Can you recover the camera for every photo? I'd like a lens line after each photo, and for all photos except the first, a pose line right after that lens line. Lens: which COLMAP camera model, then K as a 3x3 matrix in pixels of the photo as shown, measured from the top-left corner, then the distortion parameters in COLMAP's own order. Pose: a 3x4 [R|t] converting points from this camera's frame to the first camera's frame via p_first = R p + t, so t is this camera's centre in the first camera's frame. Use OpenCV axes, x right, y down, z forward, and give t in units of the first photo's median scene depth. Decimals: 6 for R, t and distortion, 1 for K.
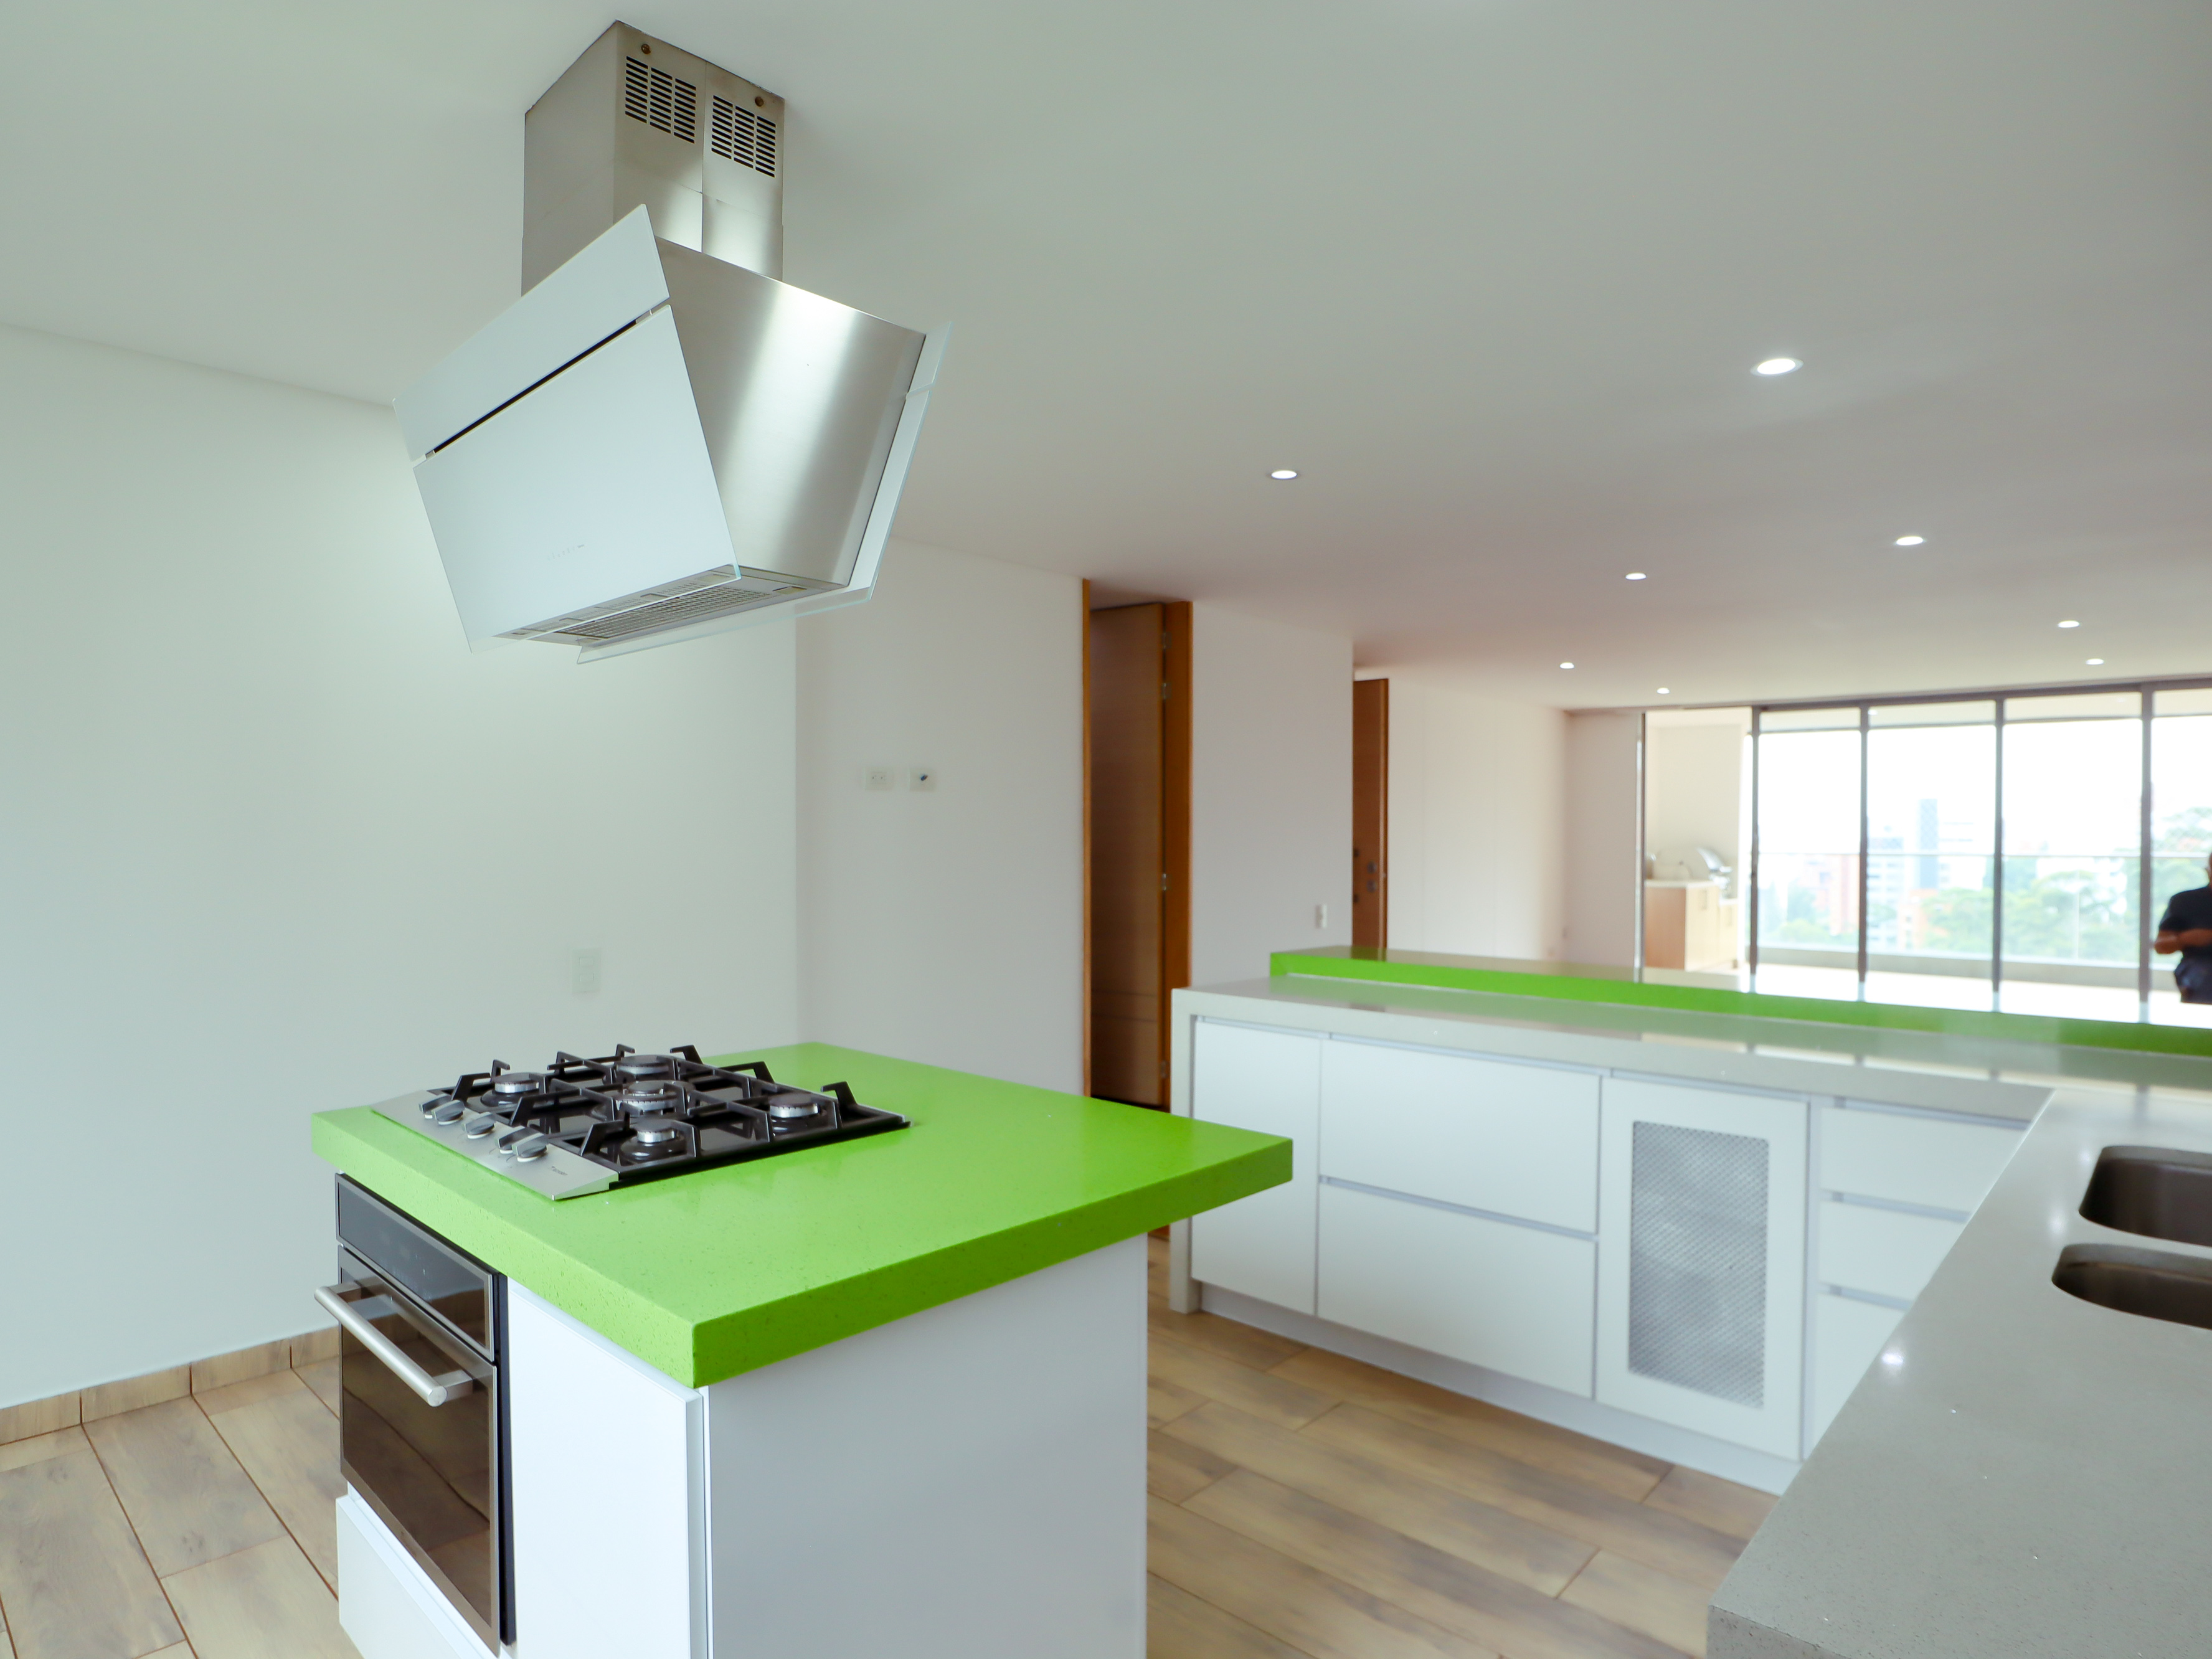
lens RADIAL K [[1258.9, 0, 1102.3], [0, 1258.9, 839.9], [0, 0, 1]] dist [-0.043449, 0.010066]
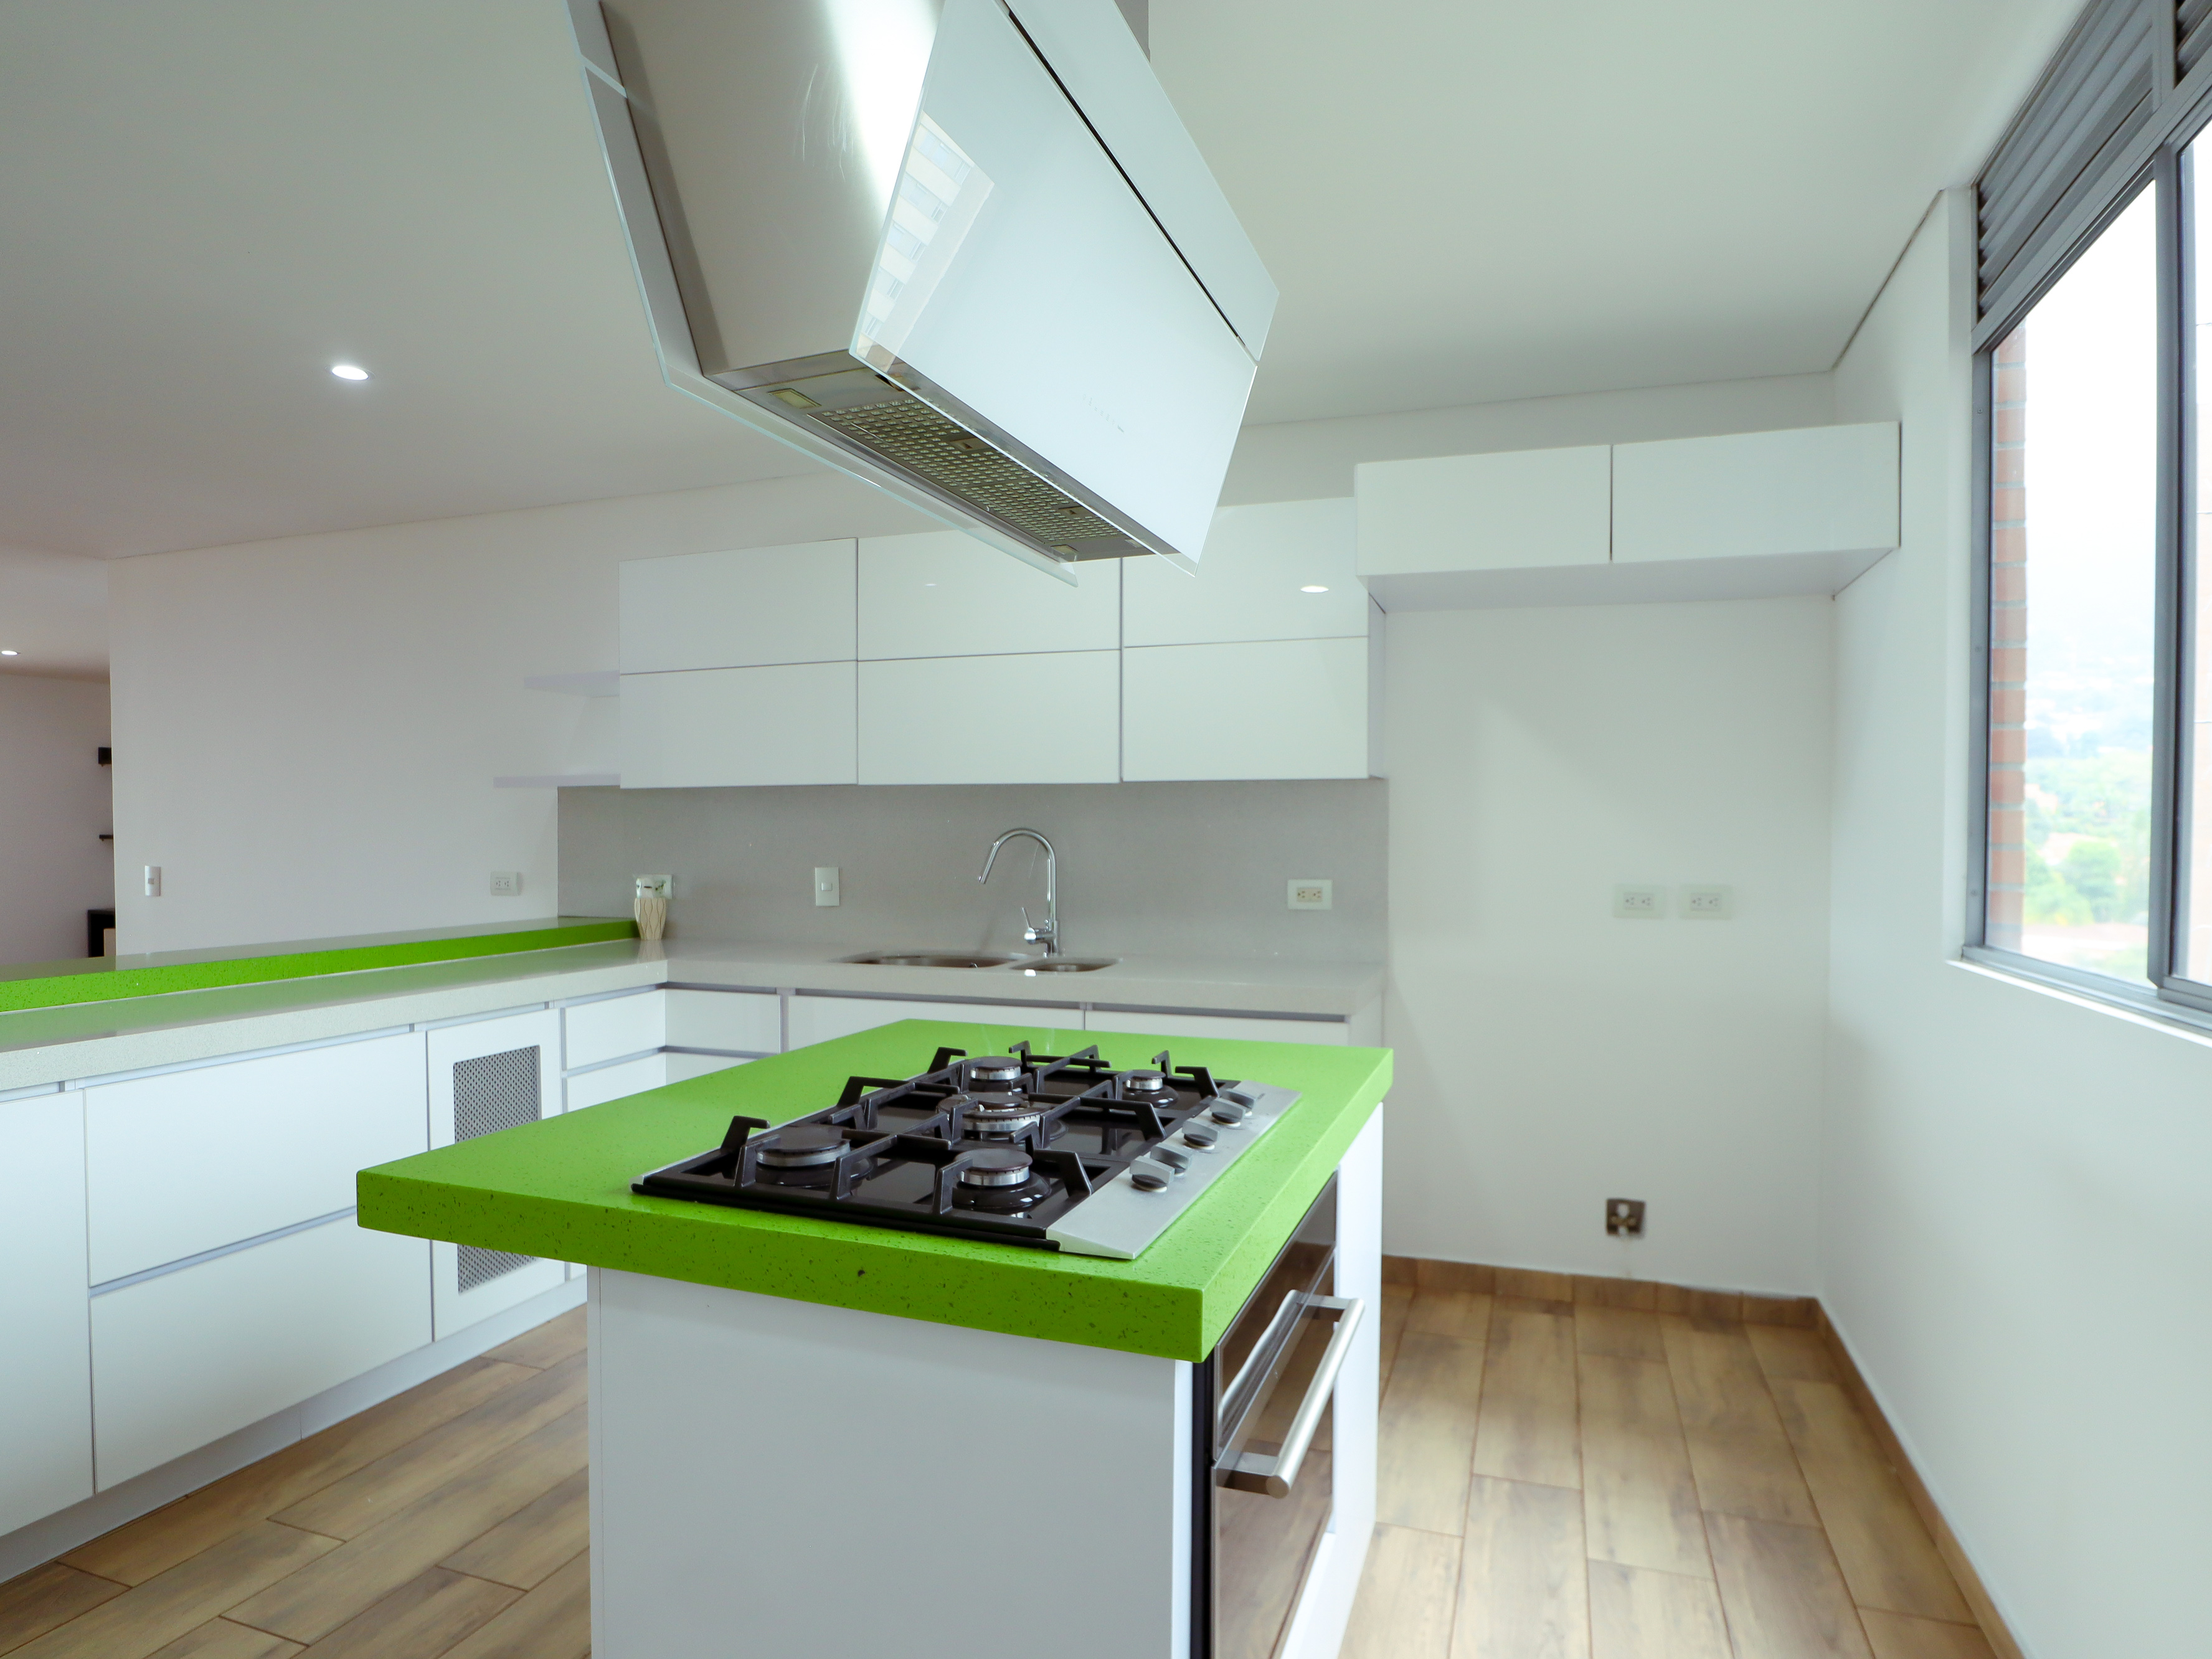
lens RADIAL K [[1258.9, 0, 1099.3], [0, 1258.9, 839.4], [0, 0, 1]] dist [-0.043449, 0.010066]
pose [[-0.384547, -0.011373, 0.923035, -0.788454], [0.005147, 0.999882, 0.014464, 0.017877], [-0.923091, 0.010313, -0.384443, 0.894621]]
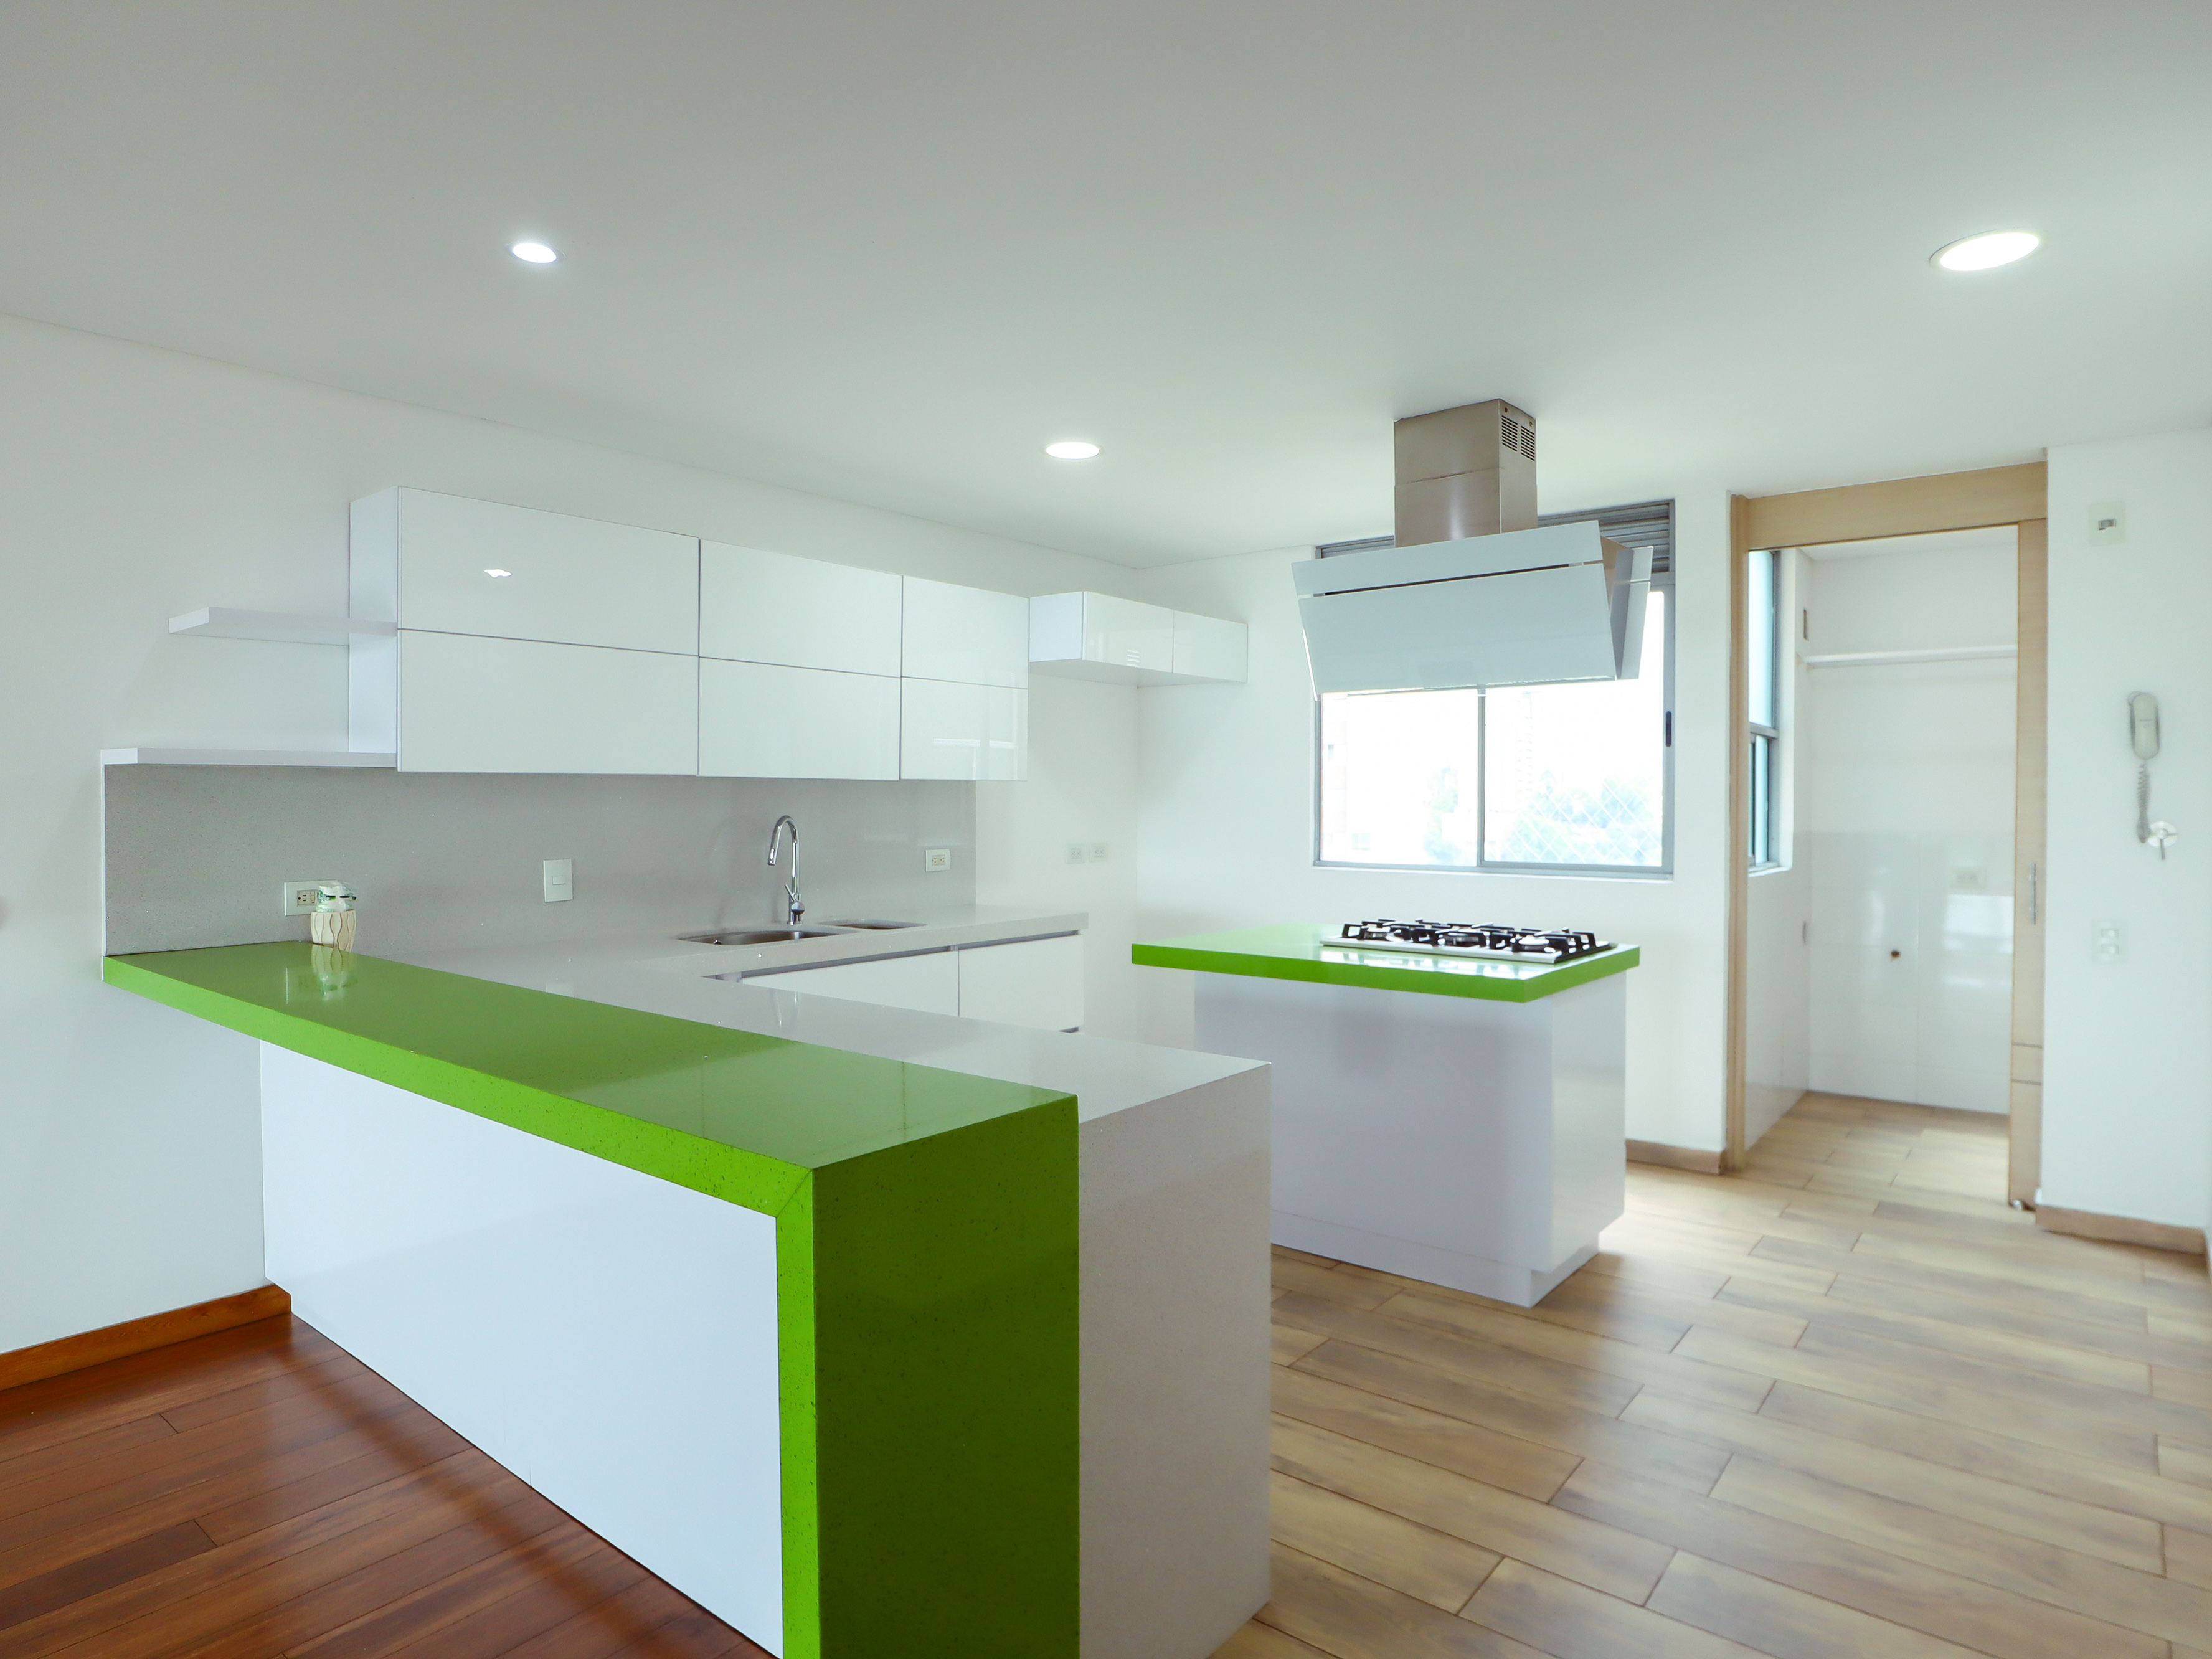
lens RADIAL K [[1258.9, 0, 1113.7], [0, 1258.9, 813.0], [0, 0, 1]] dist [-0.043449, 0.010066]
pose [[-0.998012, -0.007029, -0.062637, -0.265035], [-0.008429, 0.999720, 0.022116, -0.000460], [0.062464, 0.022600, -0.997791, 1.507982]]
